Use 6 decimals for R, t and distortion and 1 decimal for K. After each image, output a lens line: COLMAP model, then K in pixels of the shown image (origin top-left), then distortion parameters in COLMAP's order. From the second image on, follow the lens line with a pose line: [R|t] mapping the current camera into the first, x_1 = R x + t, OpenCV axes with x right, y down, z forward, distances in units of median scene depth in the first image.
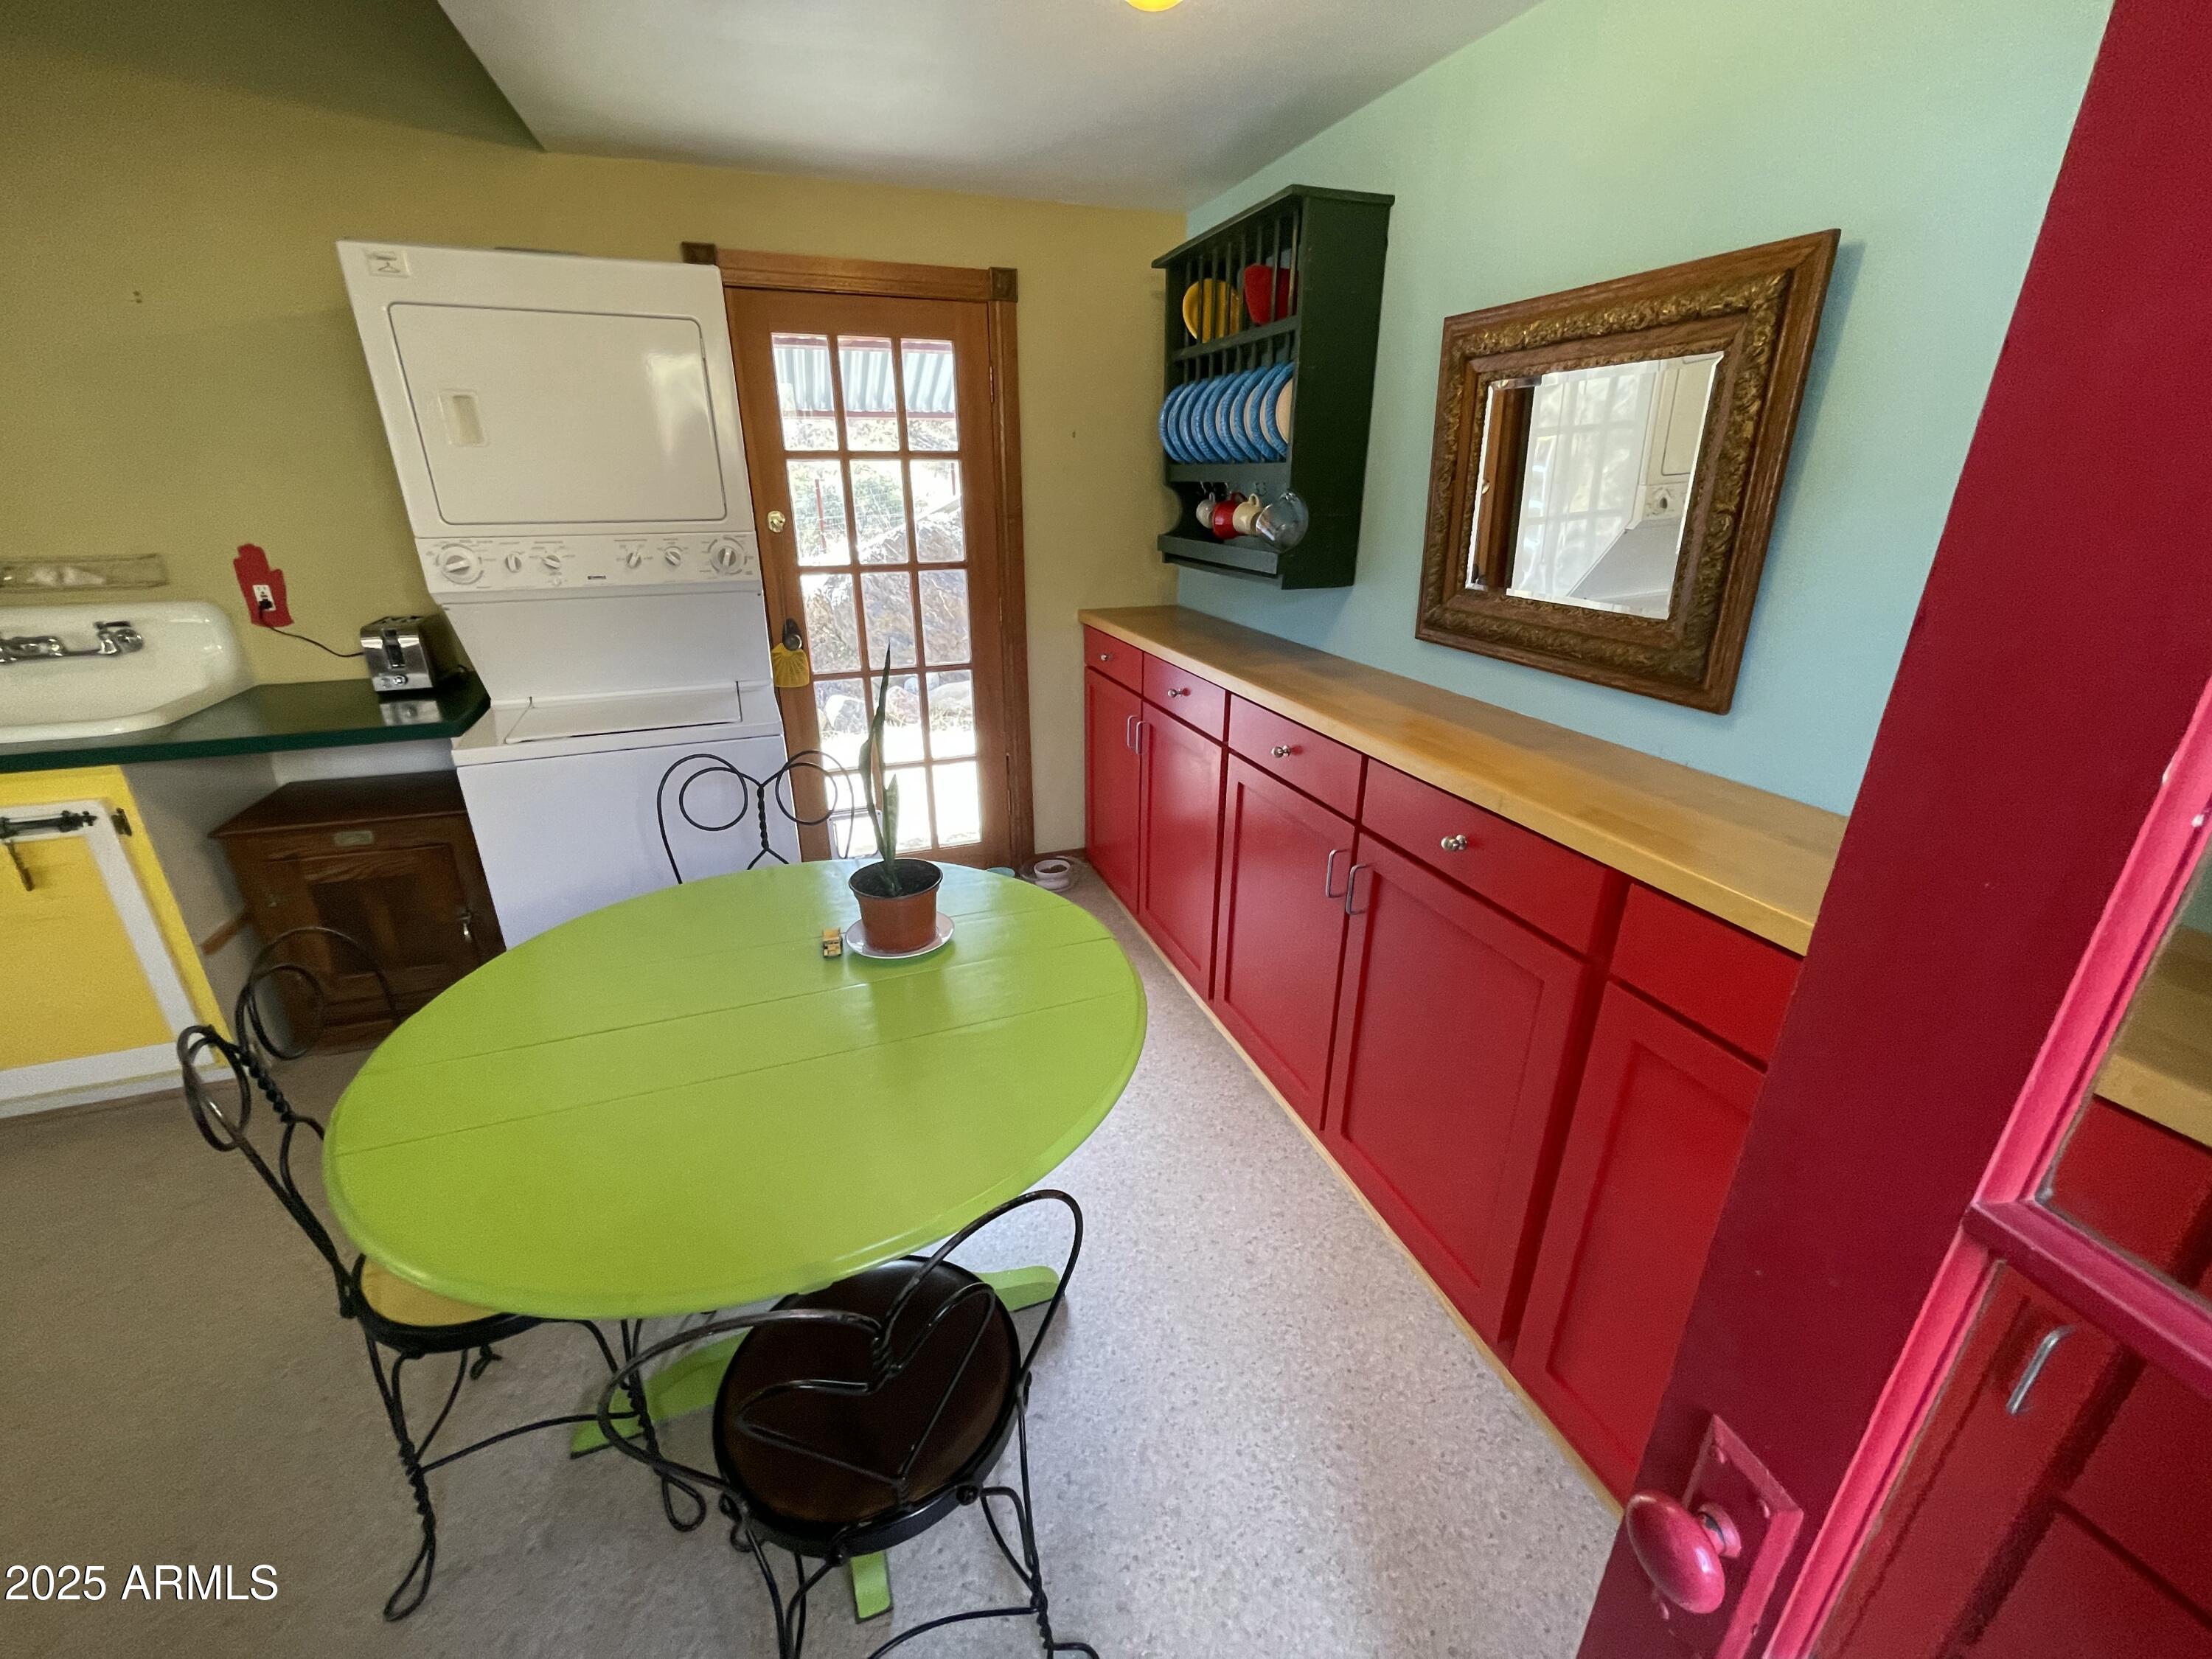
lens RADIAL K [[890.3, 0, 1103.7], [0, 890.3, 824.1], [0, 0, 1]] dist [0.000897, -0.000335]
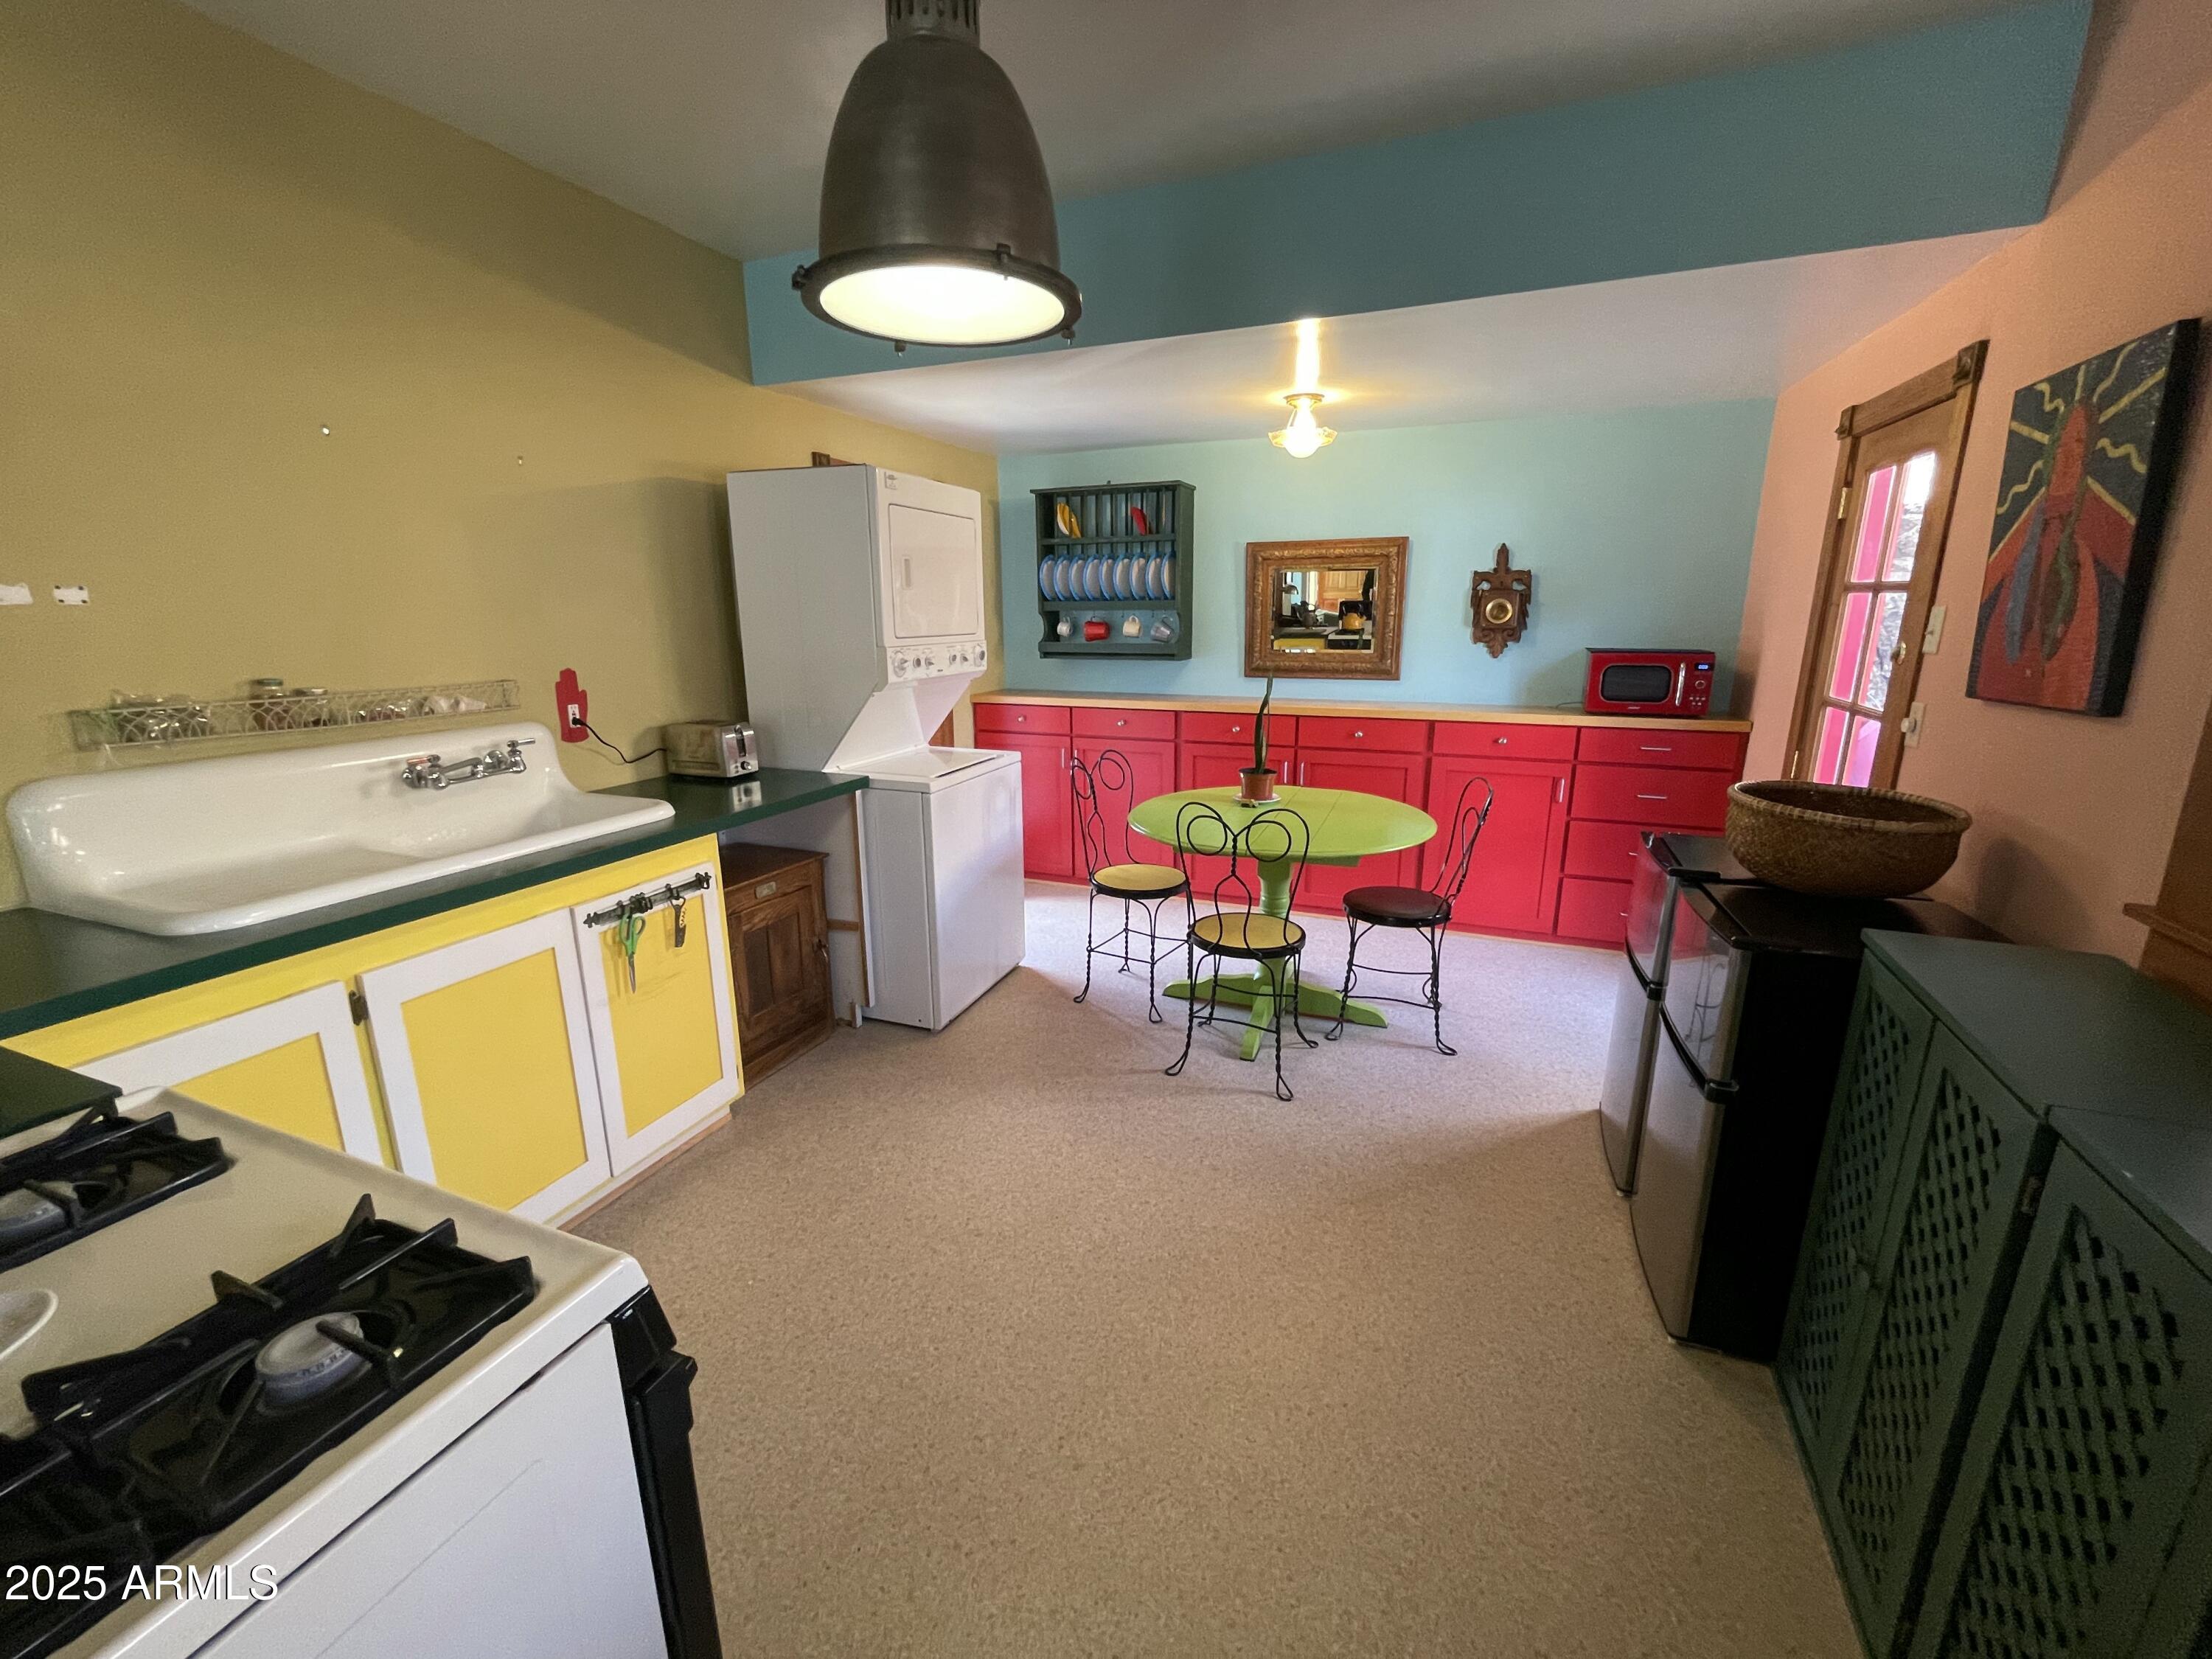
lens RADIAL K [[890.3, 0, 1103.7], [0, 890.3, 824.1], [0, 0, 1]] dist [0.000897, -0.000335]
pose [[0.671718, -0.178965, 0.718865, -1.397645], [0.277419, 0.960539, -0.020094, 0.083293], [-0.686901, 0.212925, 0.694860, -0.199338]]
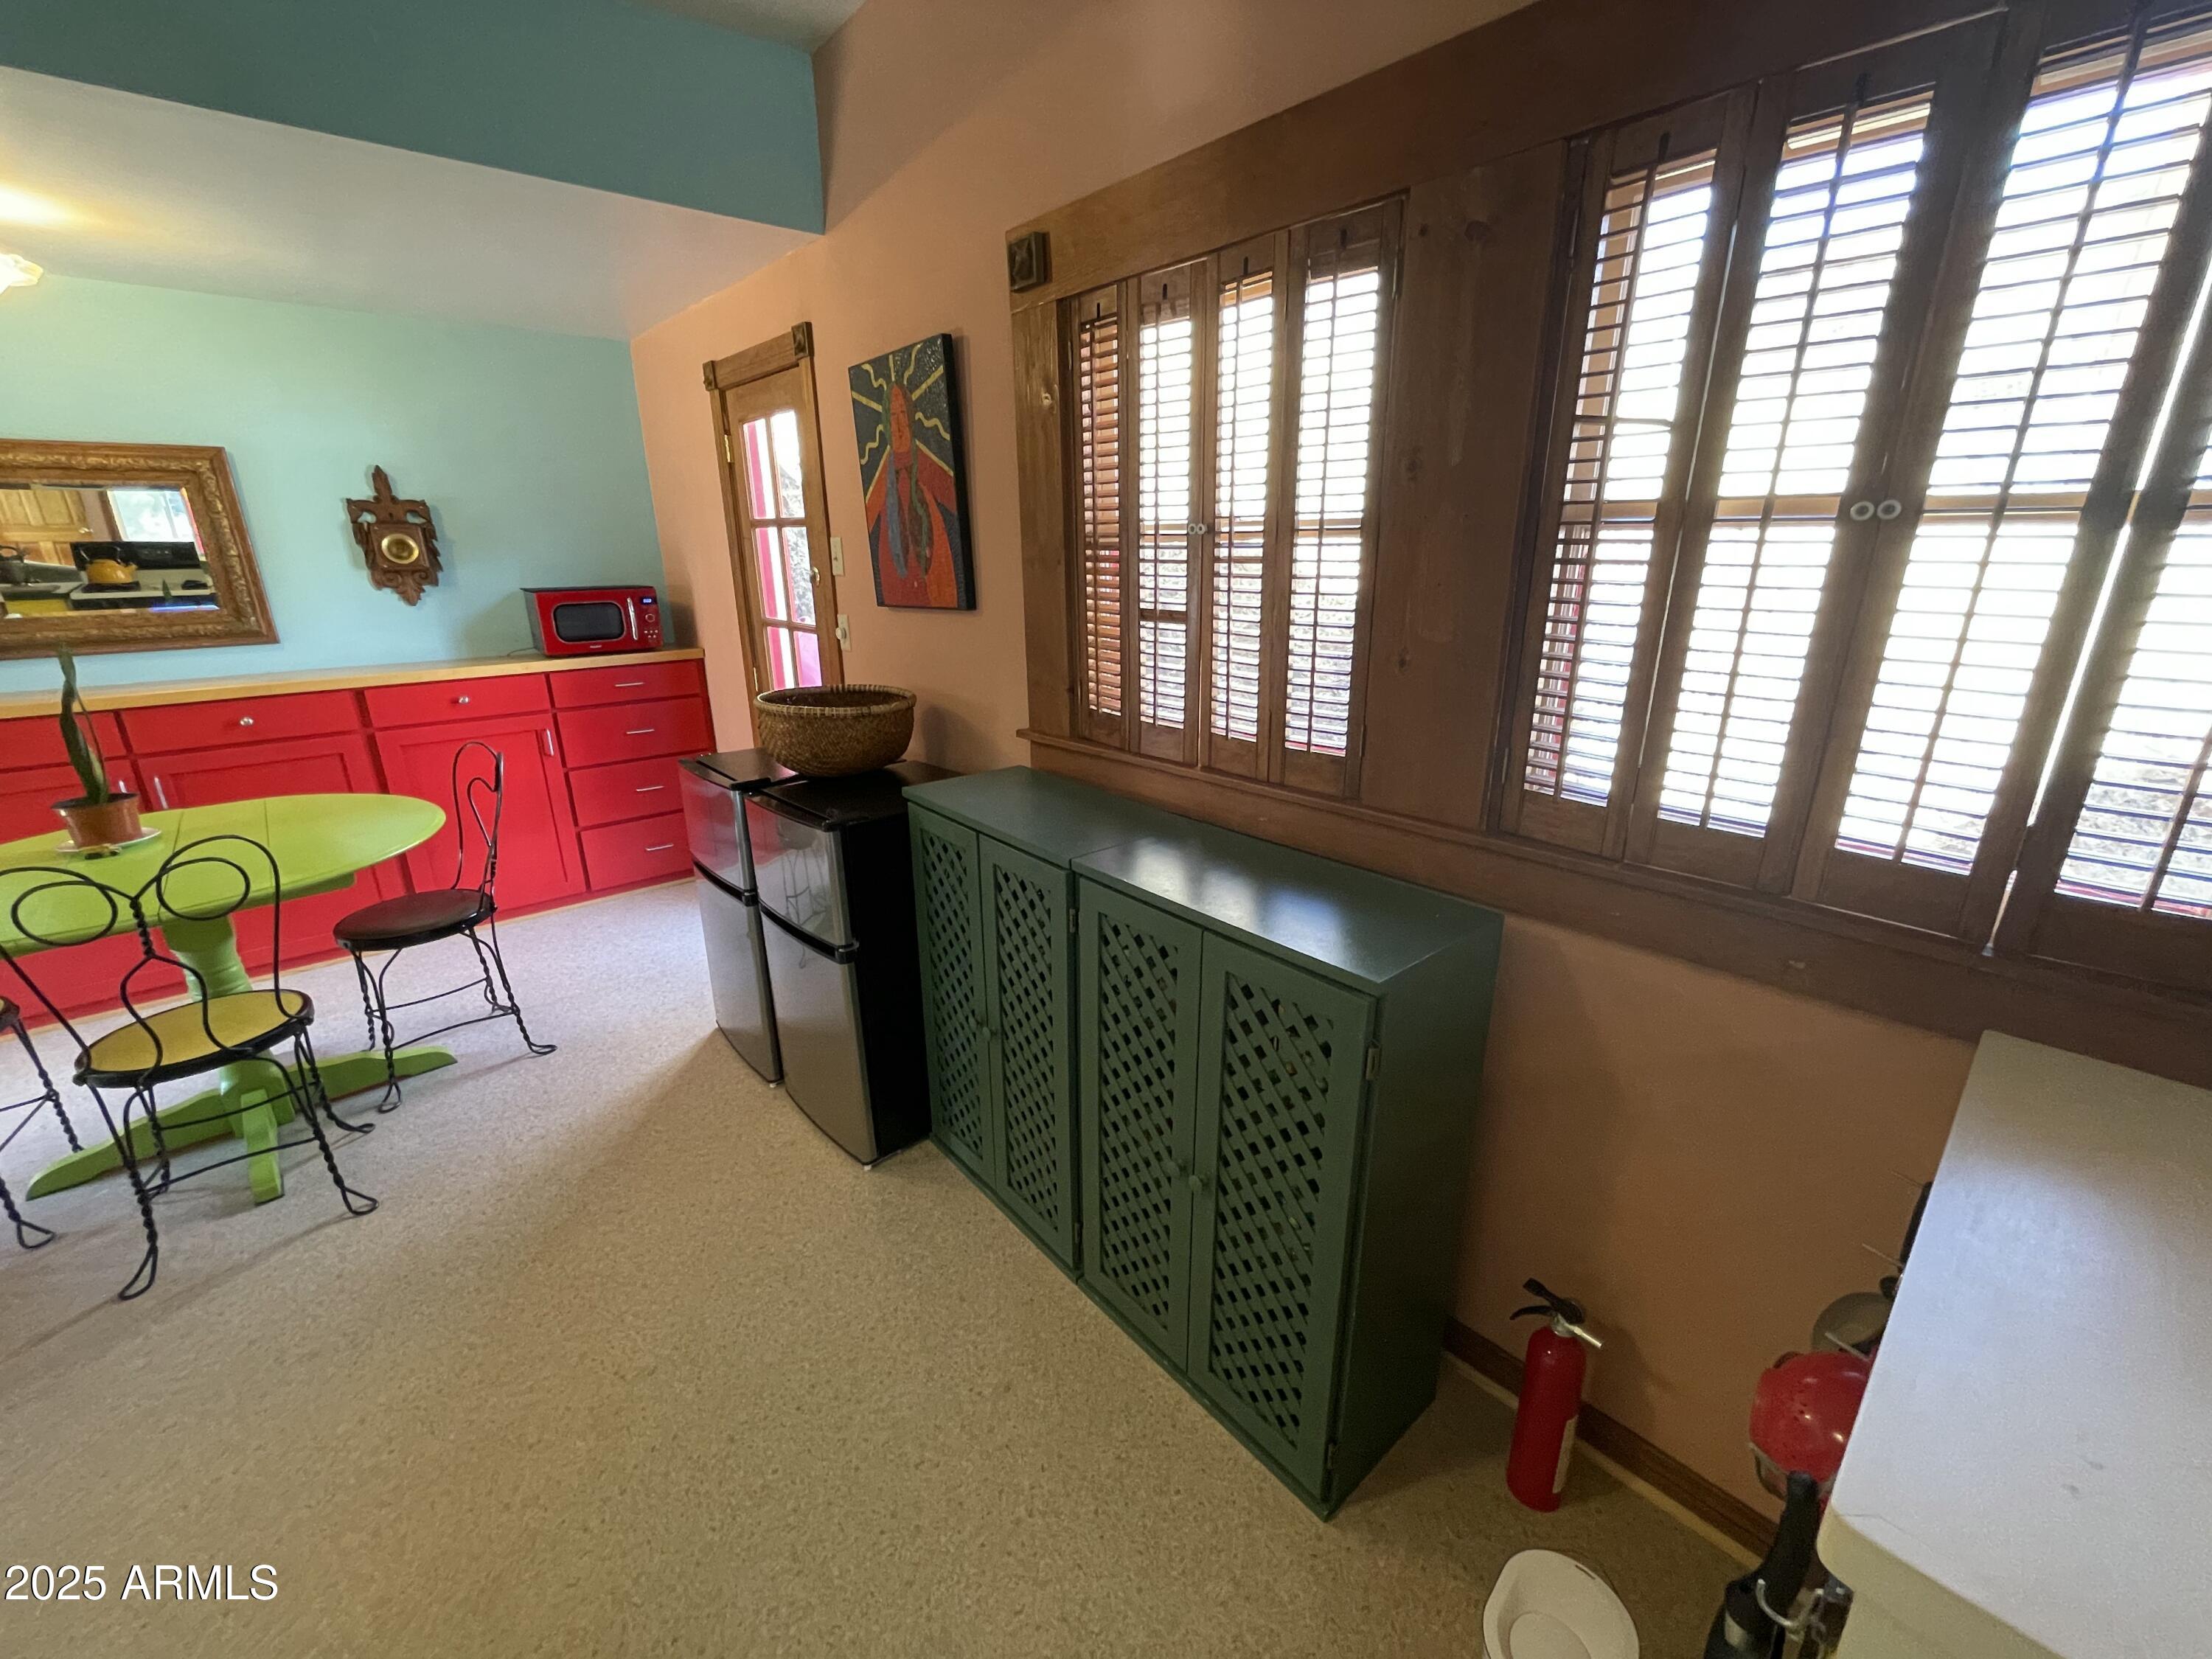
lens RADIAL K [[890.3, 0, 1103.7], [0, 890.3, 824.1], [0, 0, 1]] dist [0.000897, -0.000335]
pose [[-0.361153, -0.277767, 0.890176, -1.390401], [0.352178, 0.843280, 0.406016, 0.053649], [-0.863446, 0.460134, -0.206729, -0.084677]]
